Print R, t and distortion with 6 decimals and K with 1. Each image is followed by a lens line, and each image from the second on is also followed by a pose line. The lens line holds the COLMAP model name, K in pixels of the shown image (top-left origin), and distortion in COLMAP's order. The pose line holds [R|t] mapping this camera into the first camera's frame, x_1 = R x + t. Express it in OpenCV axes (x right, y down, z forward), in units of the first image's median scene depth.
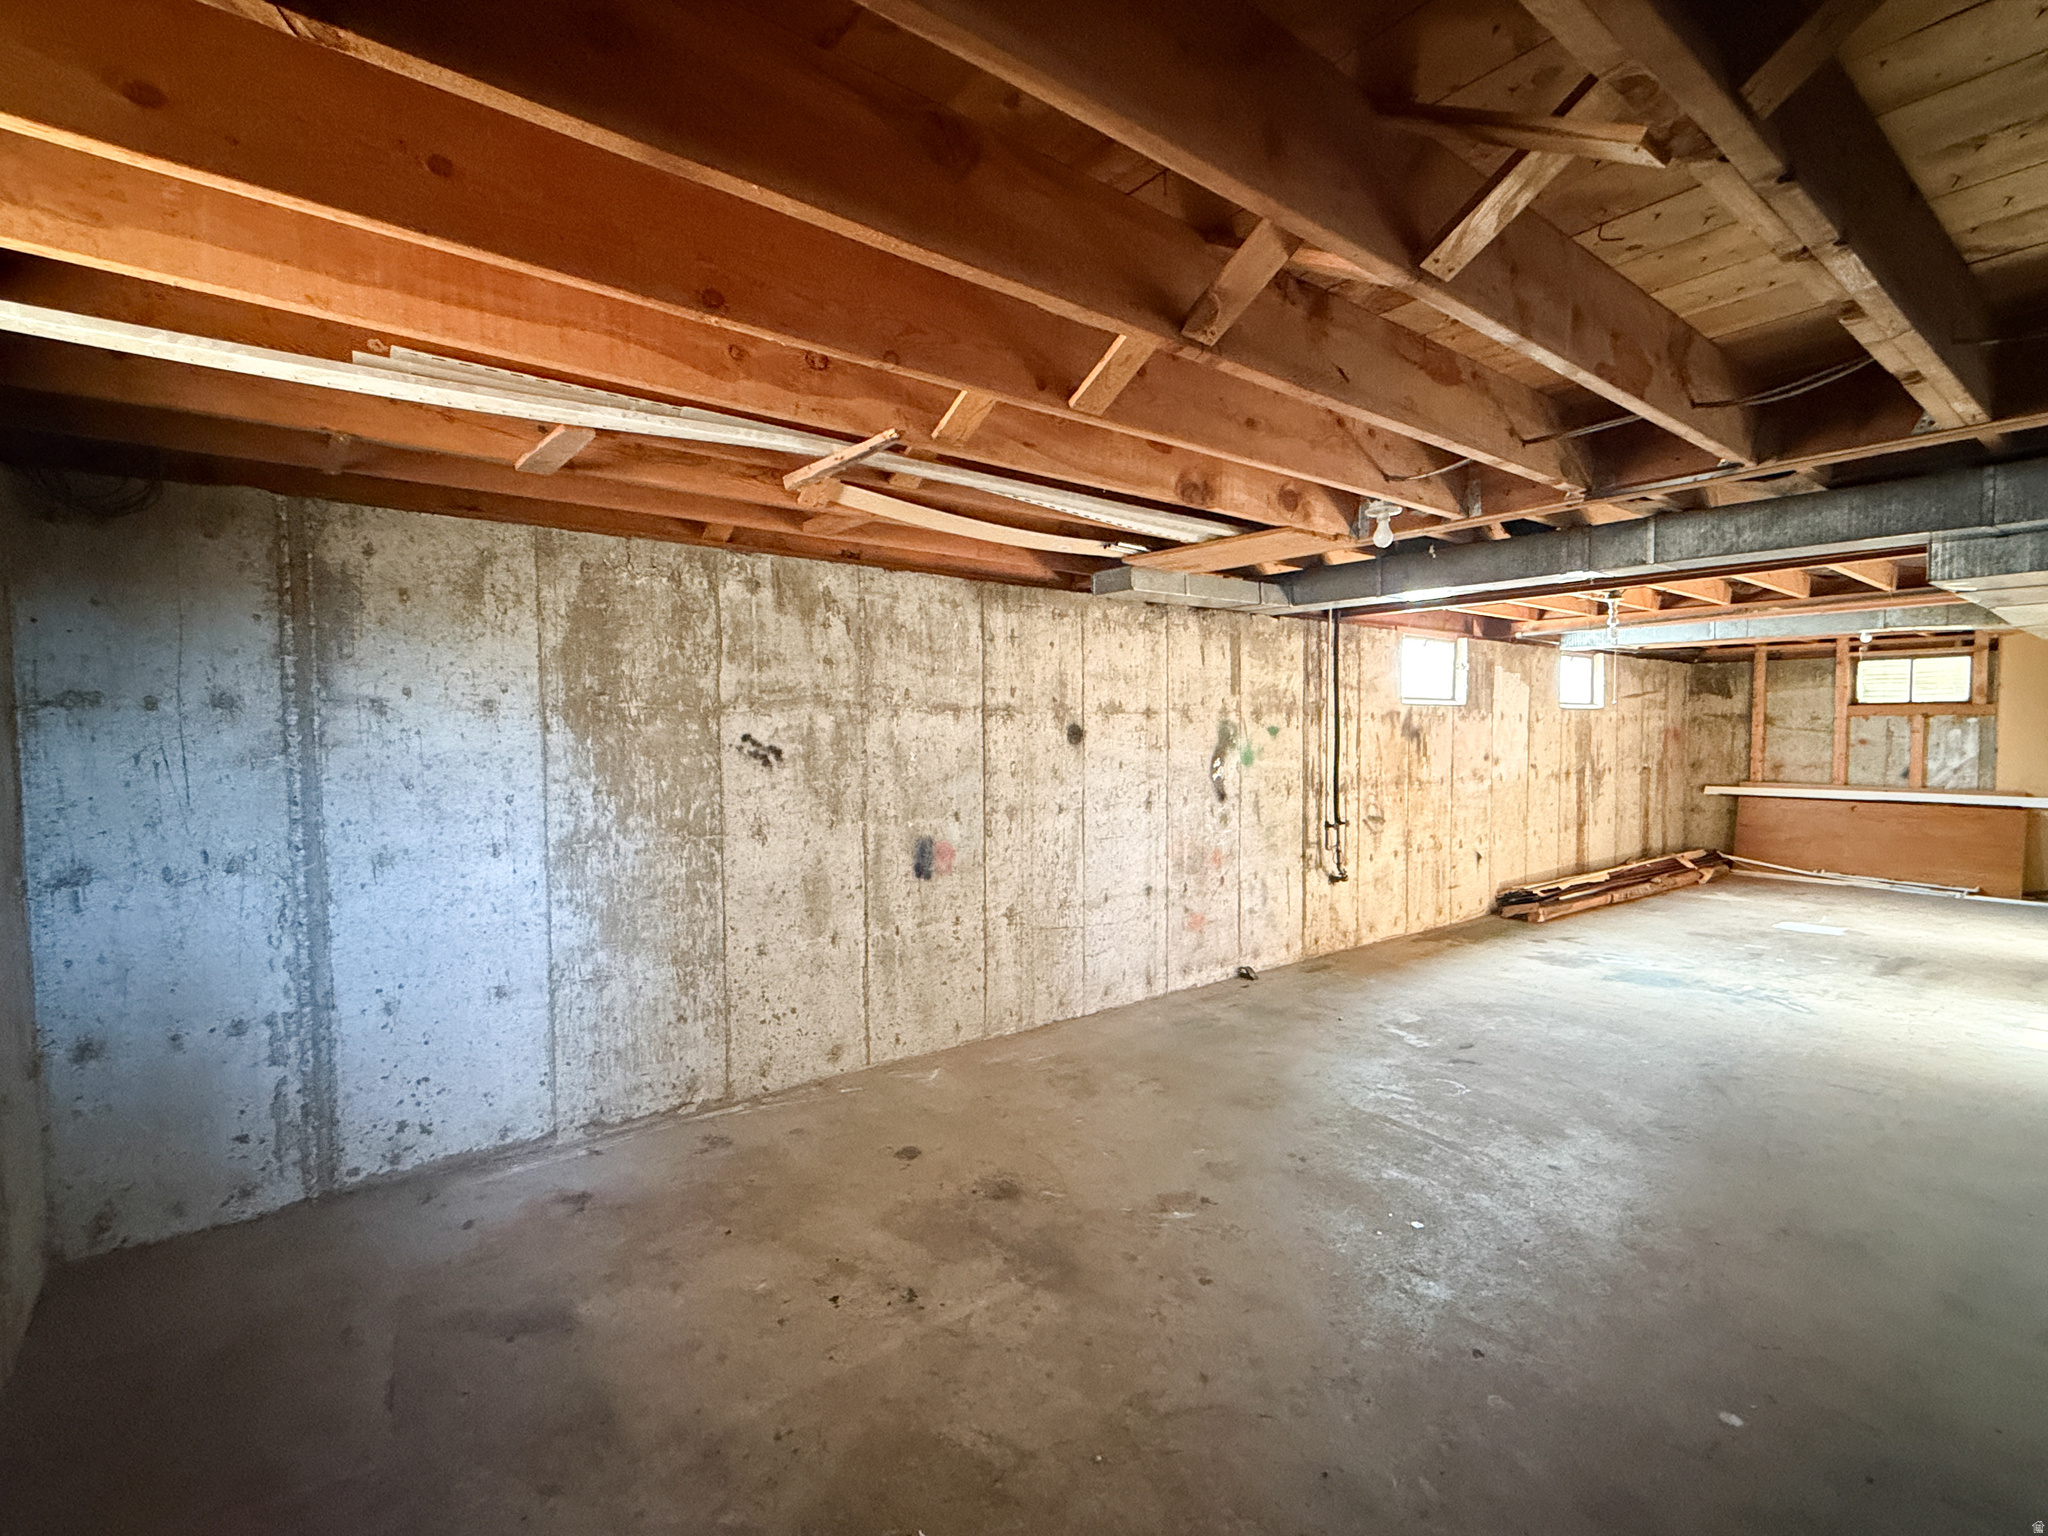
lens RADIAL K [[943.5, 0, 1025.2], [0, 943.5, 767.9], [0, 0, 1]] dist [-0.000538, 0.000578]
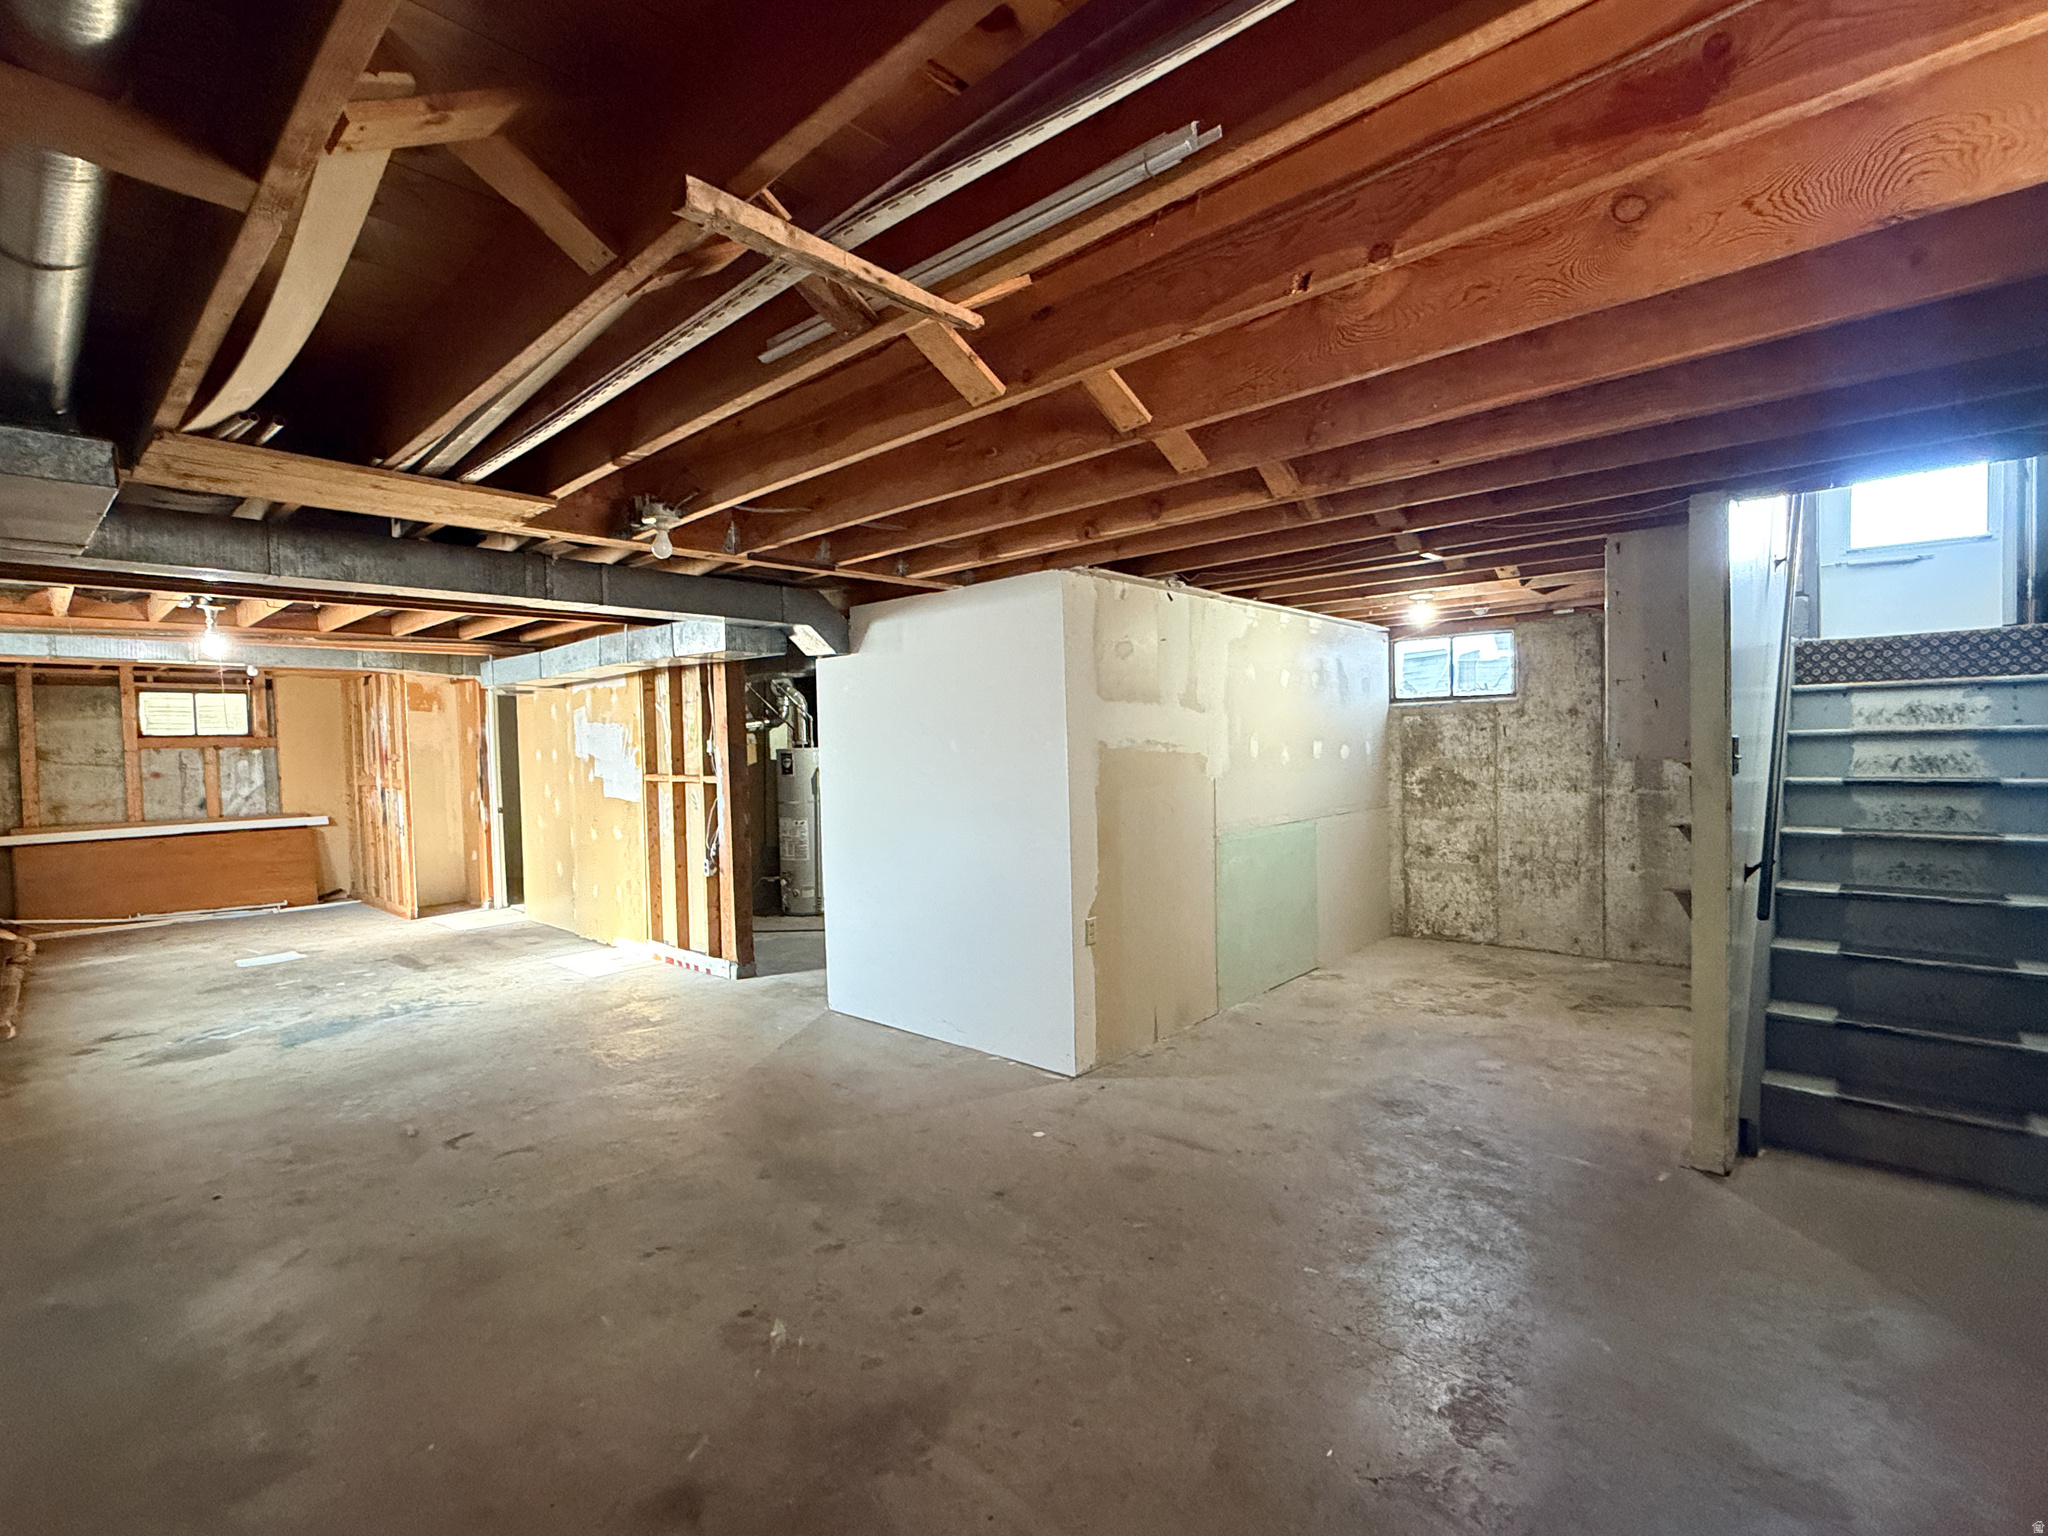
lens RADIAL K [[943.5, 0, 1025.6], [0, 943.5, 771.4], [0, 0, 1]] dist [-0.000538, 0.000578]
pose [[-0.168546, -0.026335, 0.985342, -0.217899], [0.064656, 0.997195, 0.037711, -0.010784], [-0.983571, 0.070065, -0.166370, 0.287083]]
